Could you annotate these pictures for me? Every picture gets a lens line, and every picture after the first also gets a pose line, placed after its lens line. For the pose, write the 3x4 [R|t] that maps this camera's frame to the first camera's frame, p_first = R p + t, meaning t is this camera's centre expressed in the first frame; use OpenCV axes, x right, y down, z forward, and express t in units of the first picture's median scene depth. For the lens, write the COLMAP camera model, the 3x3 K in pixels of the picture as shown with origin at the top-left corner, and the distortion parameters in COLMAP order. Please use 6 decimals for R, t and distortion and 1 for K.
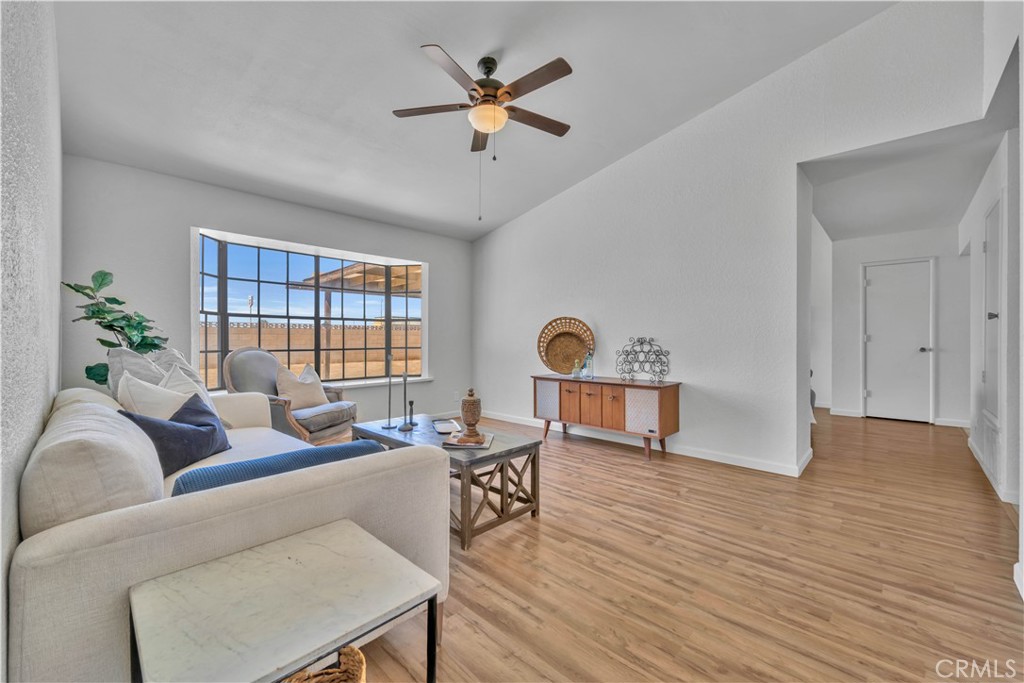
lens RADIAL K [[416.8, 0, 509.0], [0, 416.8, 340.2], [0, 0, 1]] dist [0.000520, 0.000052]
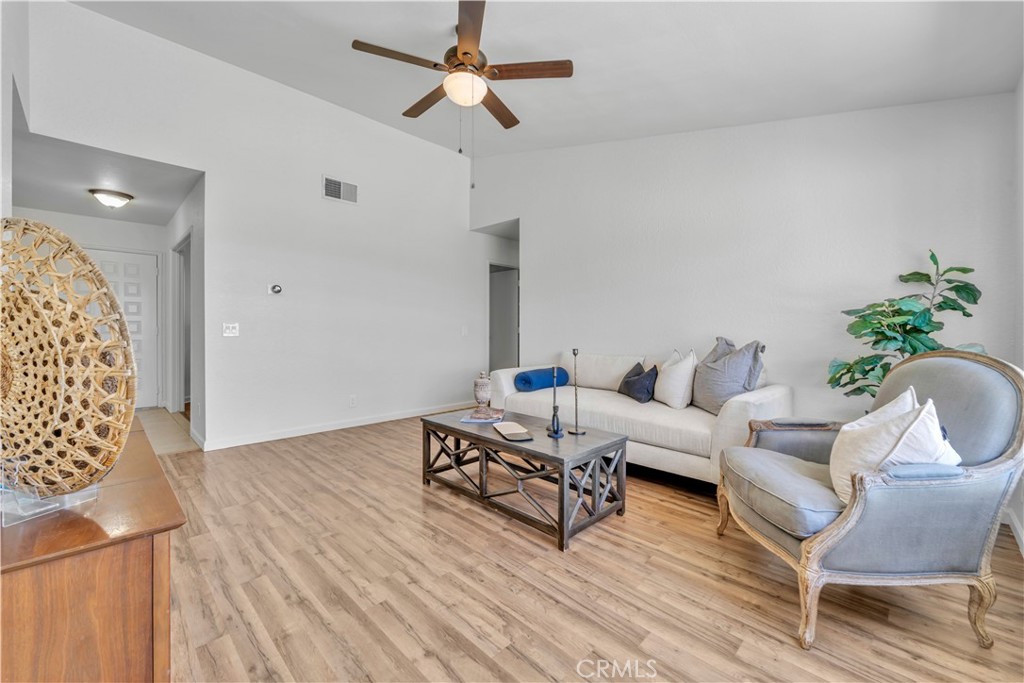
lens RADIAL K [[407.6, 0, 506.2], [0, 407.6, 337.2], [0, 0, 1]] dist [-0.001866, -0.000244]
pose [[-0.999502, -0.006170, 0.030963, -0.171385], [-0.005377, 0.999657, 0.025619, -0.011900], [-0.031110, 0.025440, -0.999192, 1.903774]]
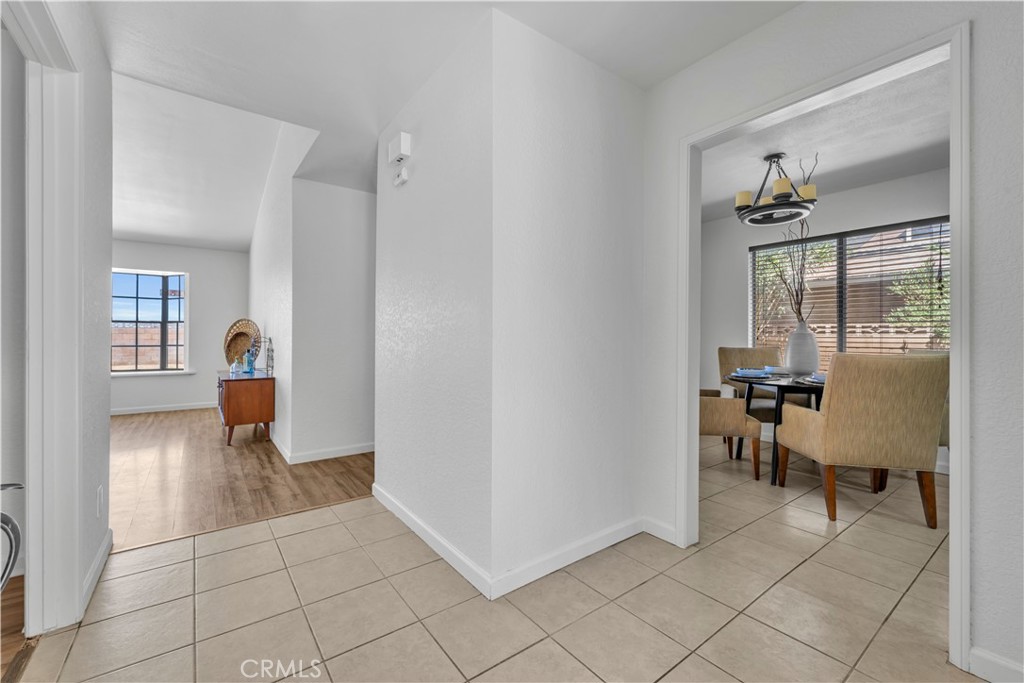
lens RADIAL K [[416.8, 0, 509.0], [0, 416.8, 340.2], [0, 0, 1]] dist [0.000520, 0.000052]
pose [[0.984162, 0.006644, -0.177149, 1.671148], [-0.007963, 0.999946, -0.006733, 0.007231], [0.177095, 0.008037, 0.984161, 0.028896]]
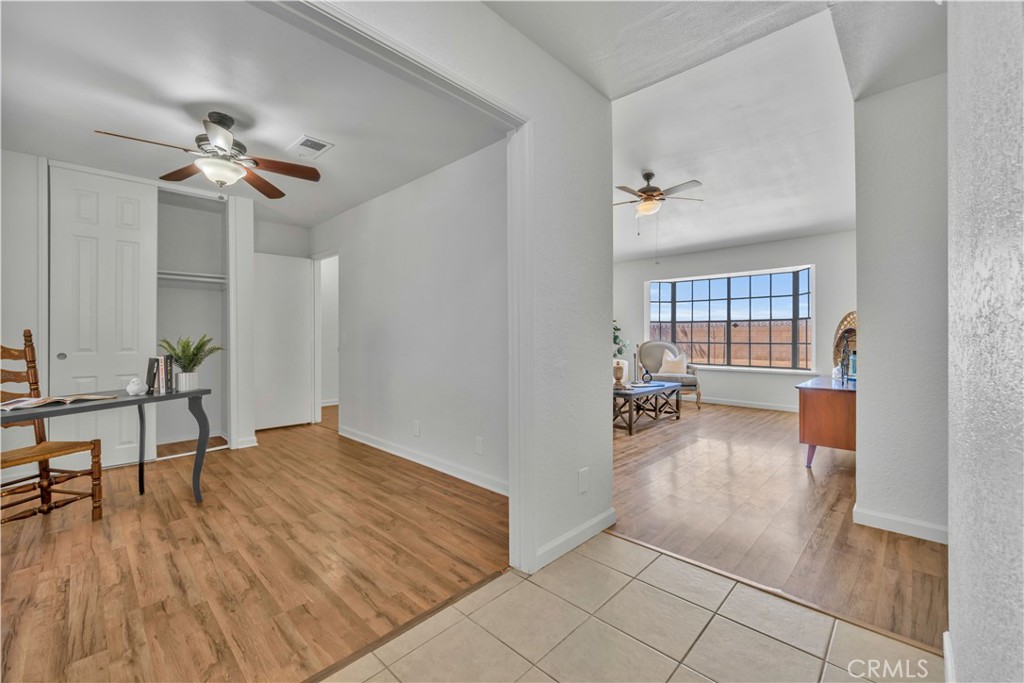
lens RADIAL K [[419.1, 0, 500.7], [0, 419.1, 336.9], [0, 0, 1]] dist [0.011843, -0.000511]
pose [[-0.037039, 0.003815, -0.999307, 1.699142], [-0.001245, 0.999992, 0.003864, -0.005489], [0.999313, 0.001388, -0.037034, 0.456326]]
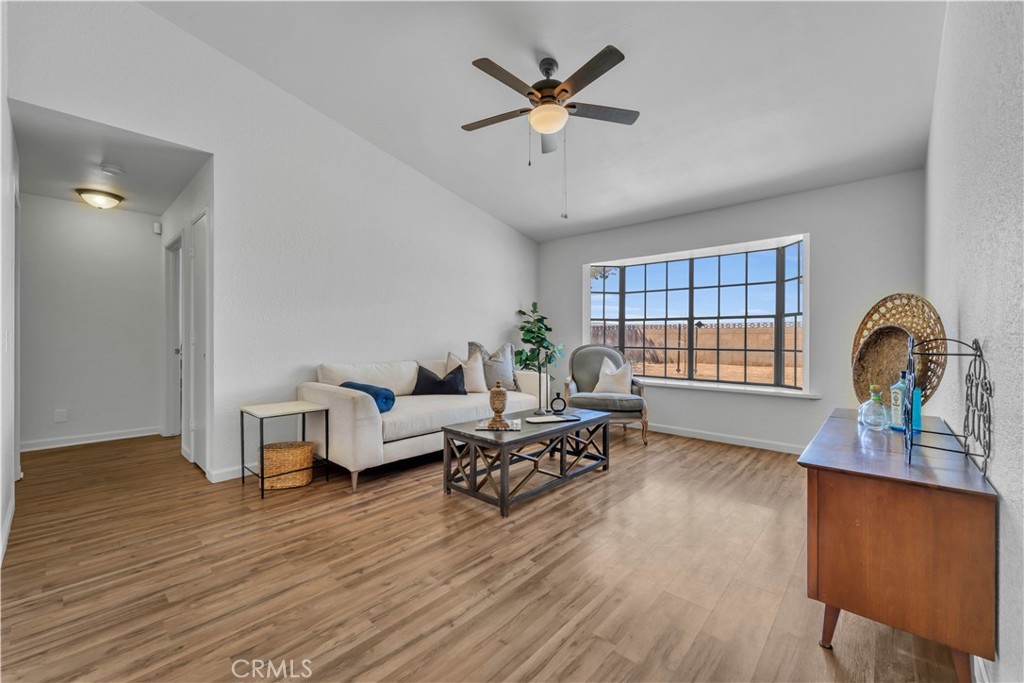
lens RADIAL K [[412.7, 0, 514.8], [0, 412.7, 340.4], [0, 0, 1]] dist [-0.000486, -0.000183]
pose [[0.021022, 0.008528, -0.999743, 0.943861], [-0.006417, 0.999944, 0.008395, -0.007246], [0.999758, 0.006239, 0.021075, 0.904249]]
